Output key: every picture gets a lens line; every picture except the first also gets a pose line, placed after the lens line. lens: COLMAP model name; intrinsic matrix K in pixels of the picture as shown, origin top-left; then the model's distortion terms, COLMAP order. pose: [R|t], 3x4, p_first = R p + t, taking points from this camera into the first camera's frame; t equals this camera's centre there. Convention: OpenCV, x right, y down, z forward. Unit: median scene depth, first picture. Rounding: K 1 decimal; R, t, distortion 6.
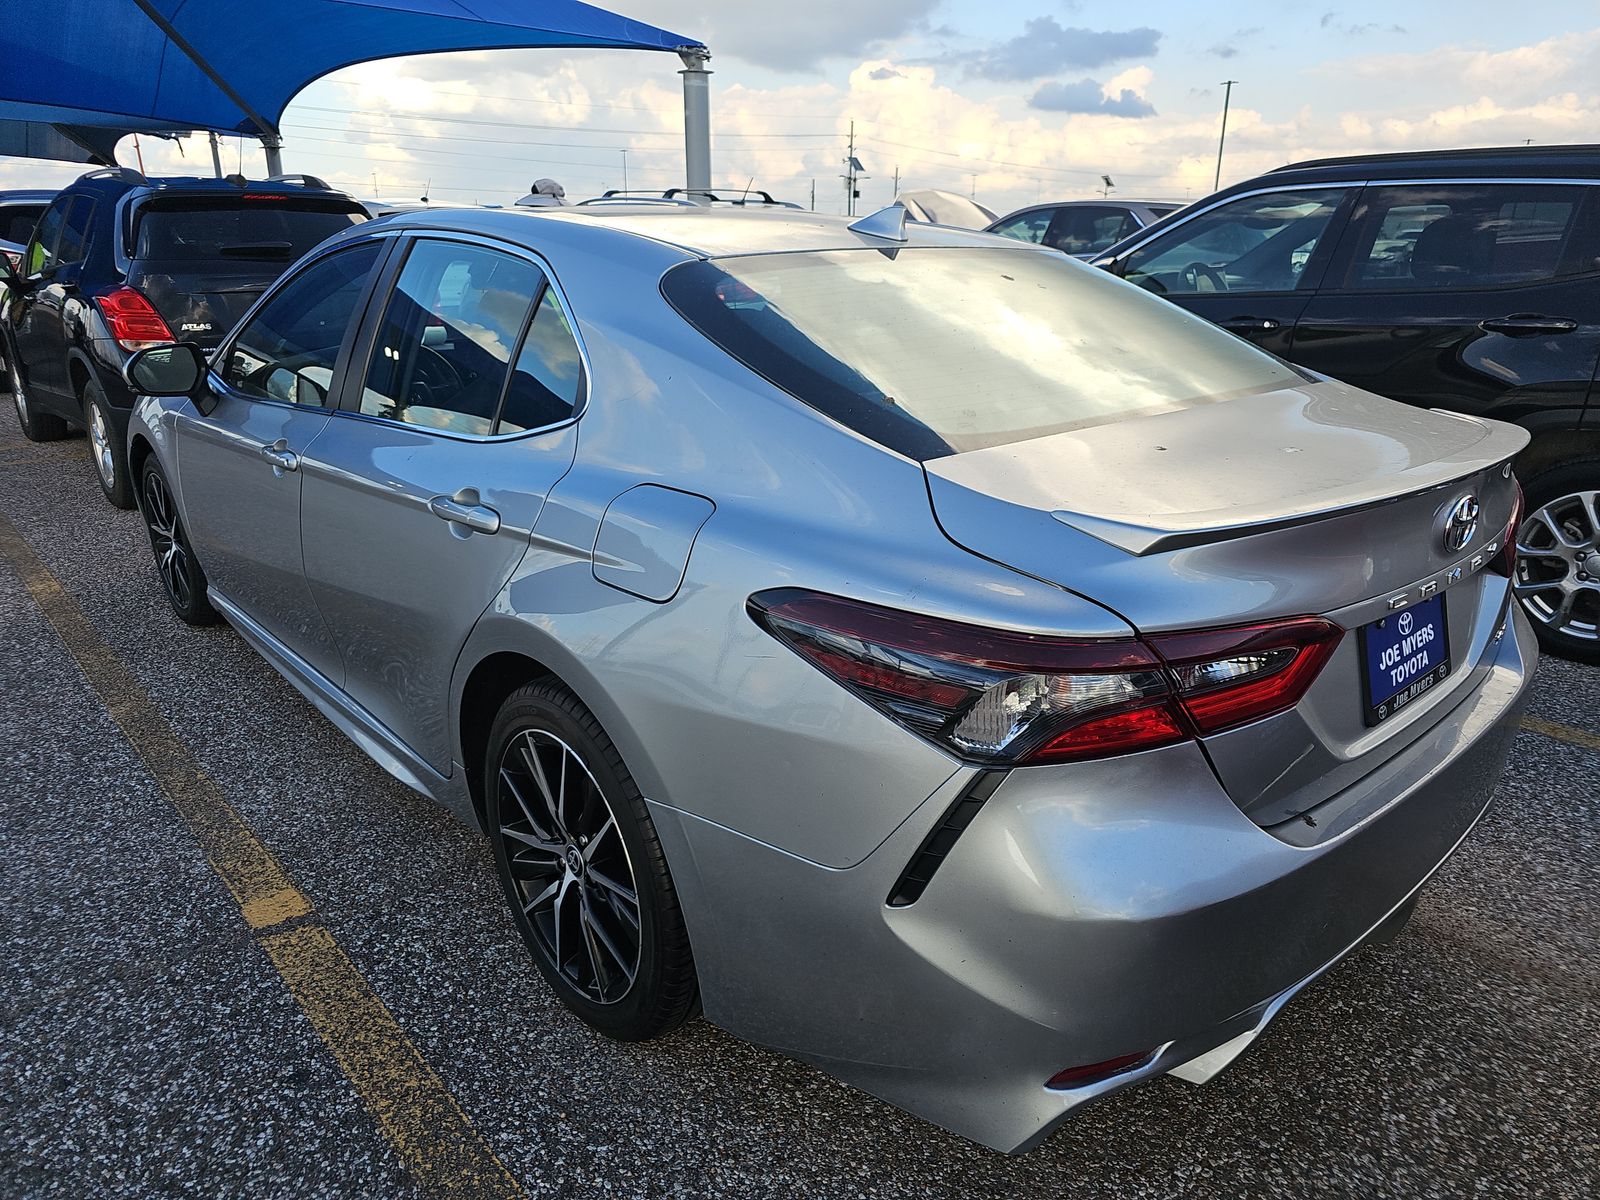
lens RADIAL K [[1062.2, 0, 800.0], [0, 1062.2, 600.0], [0, 0, 1]] dist [0.042467, -0.040377]
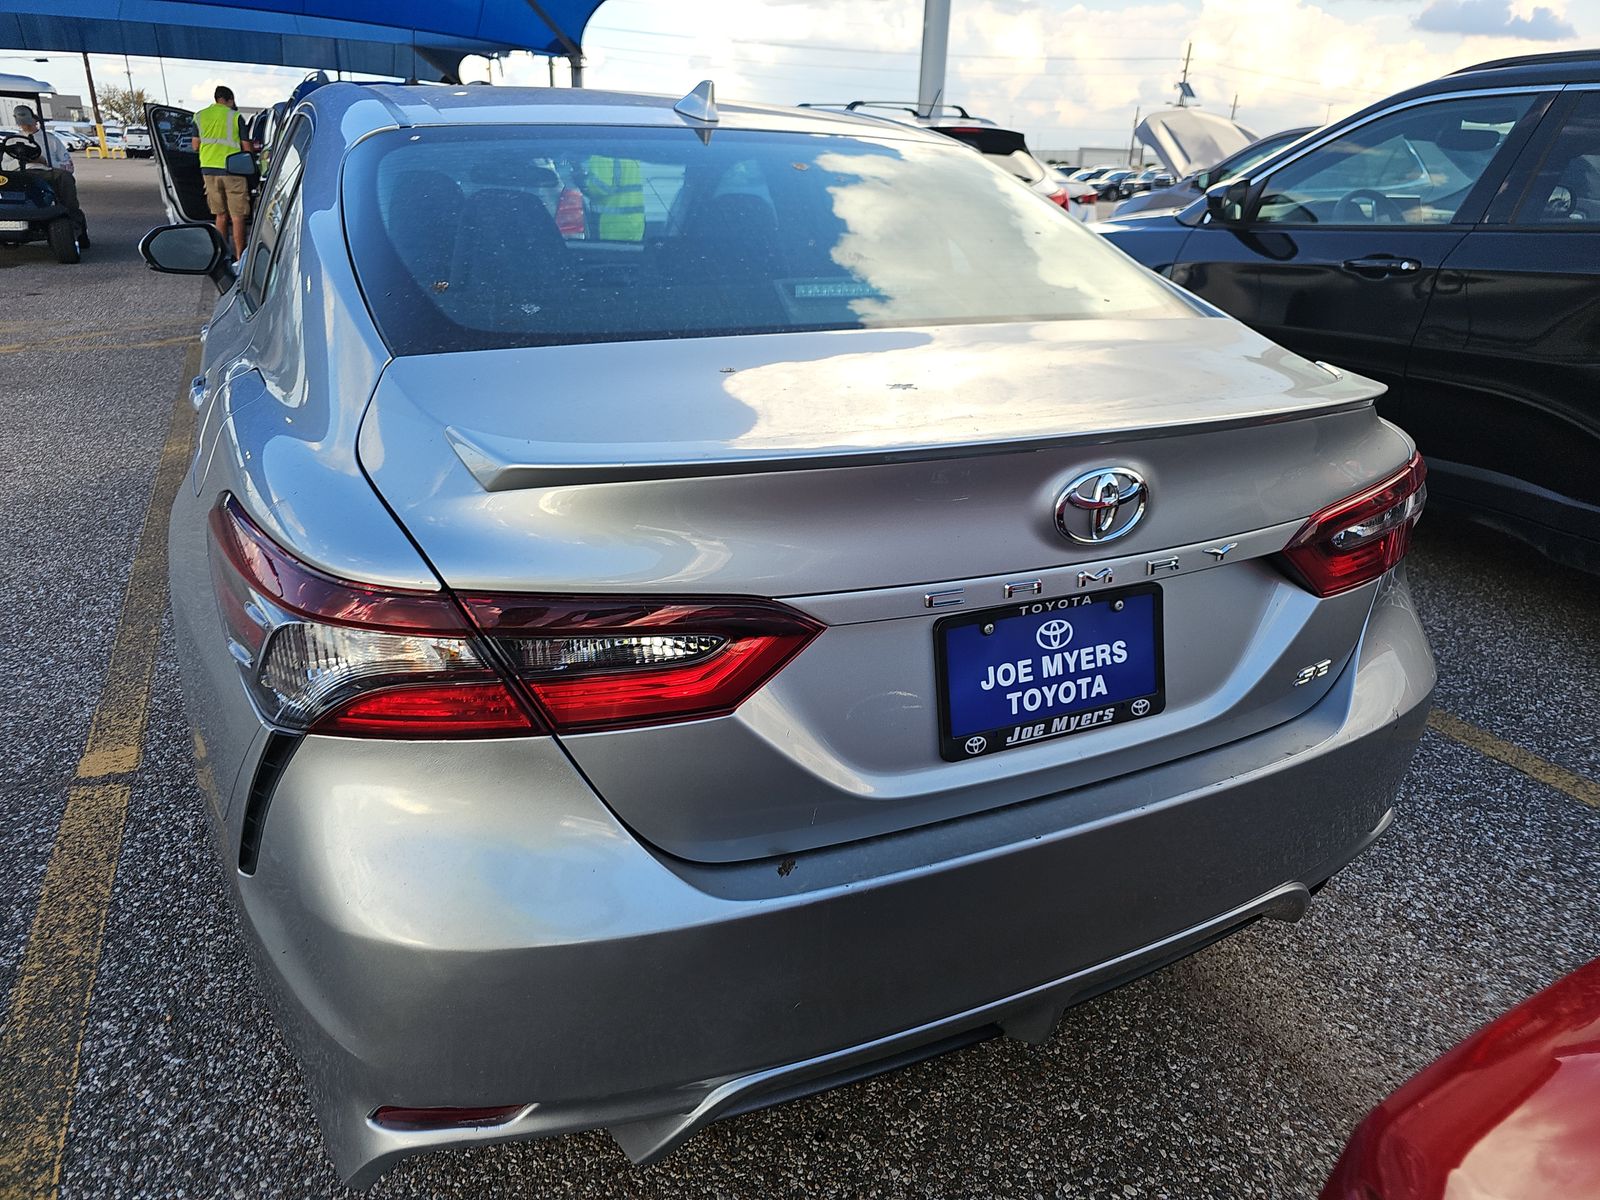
lens RADIAL K [[1075.0, 0, 798.6], [0, 1075.0, 570.0], [0, 0, 1]] dist [0.007328, -0.000957]
pose [[0.958990, 0.124104, -0.254827, 0.428575], [-0.115951, 0.992150, 0.046832, -0.027338], [0.258639, -0.015364, 0.965852, 0.171767]]
